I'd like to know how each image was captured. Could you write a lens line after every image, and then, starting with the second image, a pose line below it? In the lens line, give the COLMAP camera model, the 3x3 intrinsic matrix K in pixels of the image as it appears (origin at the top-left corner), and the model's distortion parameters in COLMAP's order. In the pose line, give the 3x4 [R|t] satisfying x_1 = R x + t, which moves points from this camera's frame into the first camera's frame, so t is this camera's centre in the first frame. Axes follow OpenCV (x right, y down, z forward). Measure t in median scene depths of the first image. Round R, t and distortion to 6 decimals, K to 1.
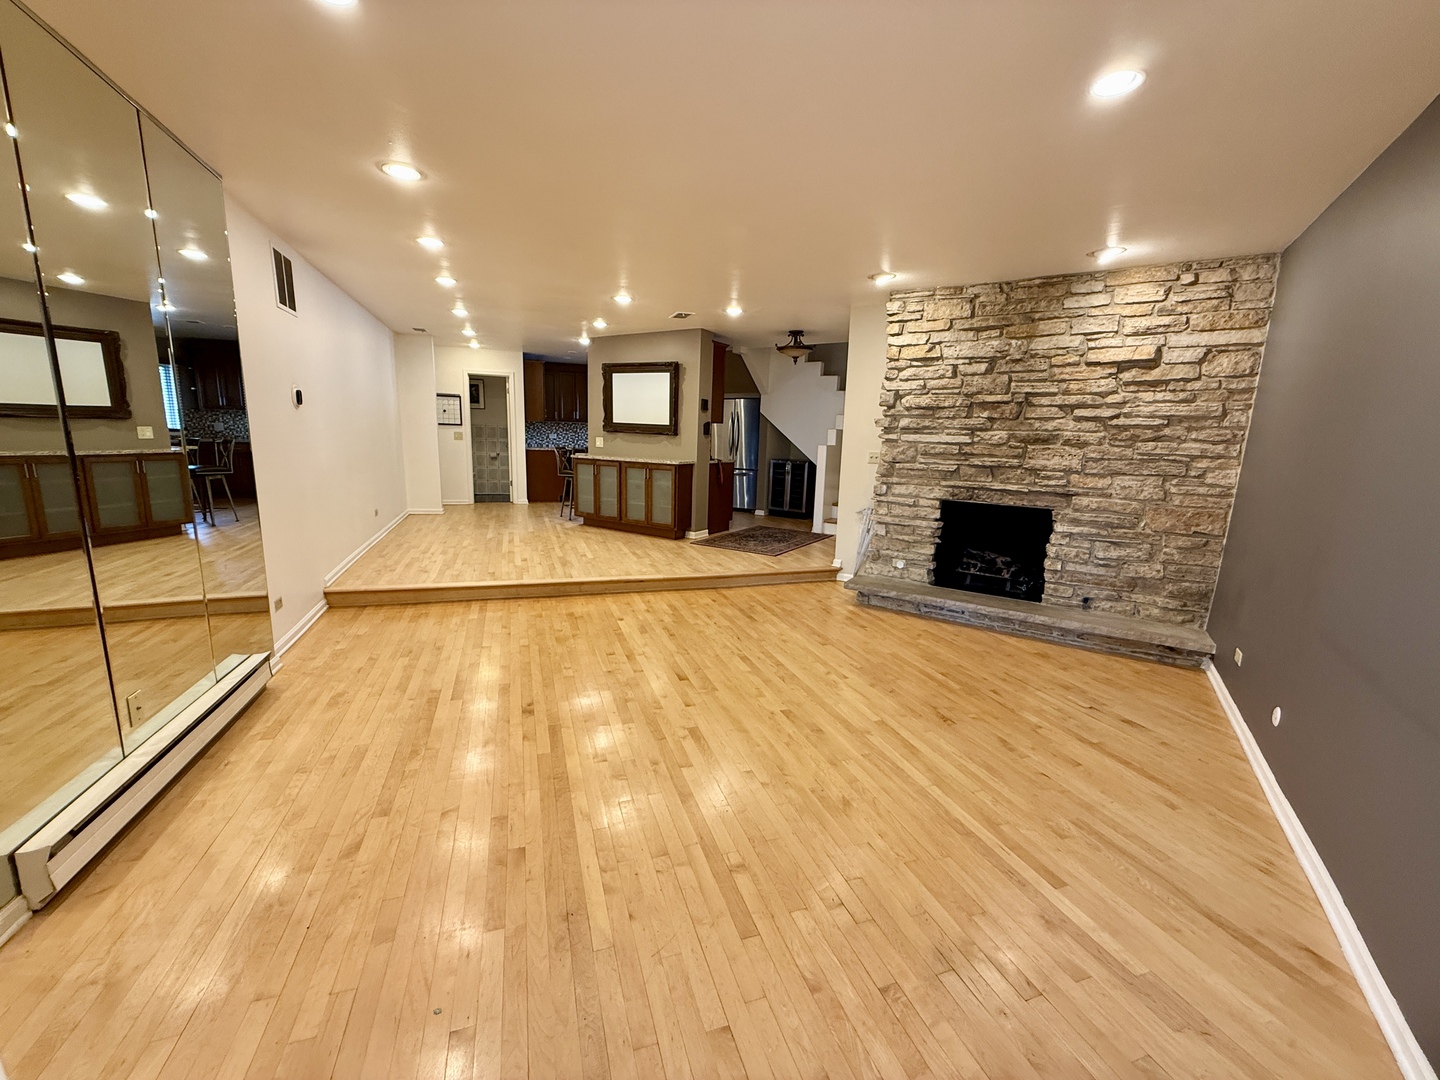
lens RADIAL K [[572.3, 0, 722.2], [0, 572.3, 541.6], [0, 0, 1]] dist [-0.001231, 0.000020]
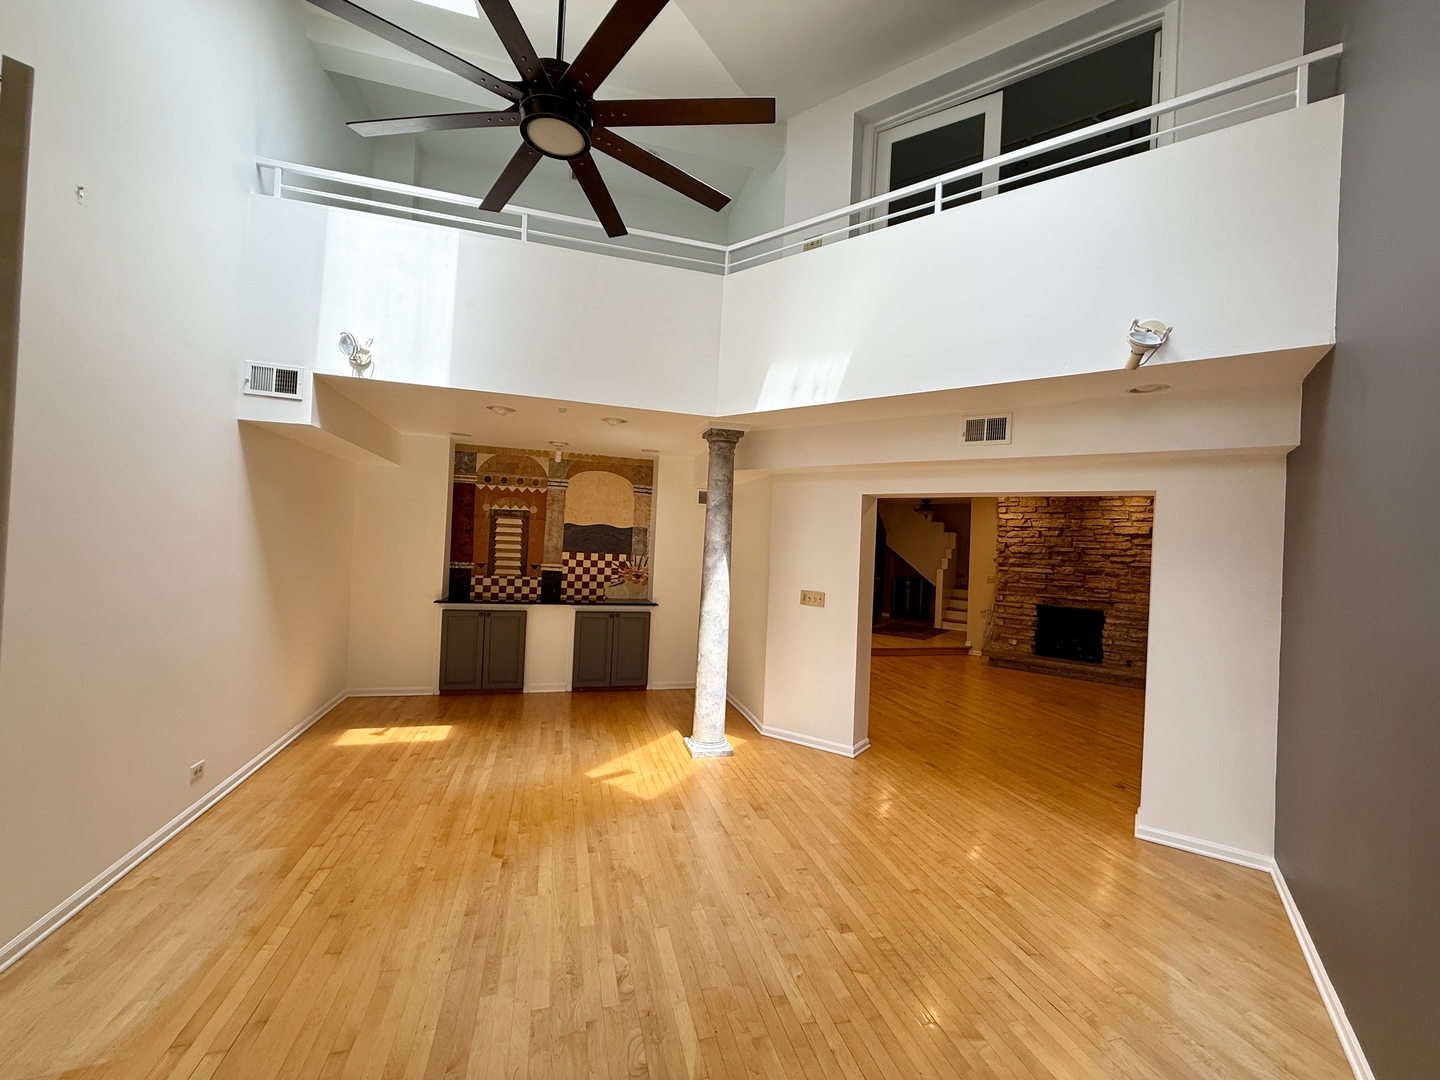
lens RADIAL K [[572.3, 0, 719.1], [0, 572.3, 540.3], [0, 0, 1]] dist [-0.001231, 0.000020]
pose [[0.997470, 0.011695, -0.070120, -0.495157], [-0.024999, 0.981078, -0.191991, 0.100053], [0.066548, 0.193258, 0.978889, -0.866775]]
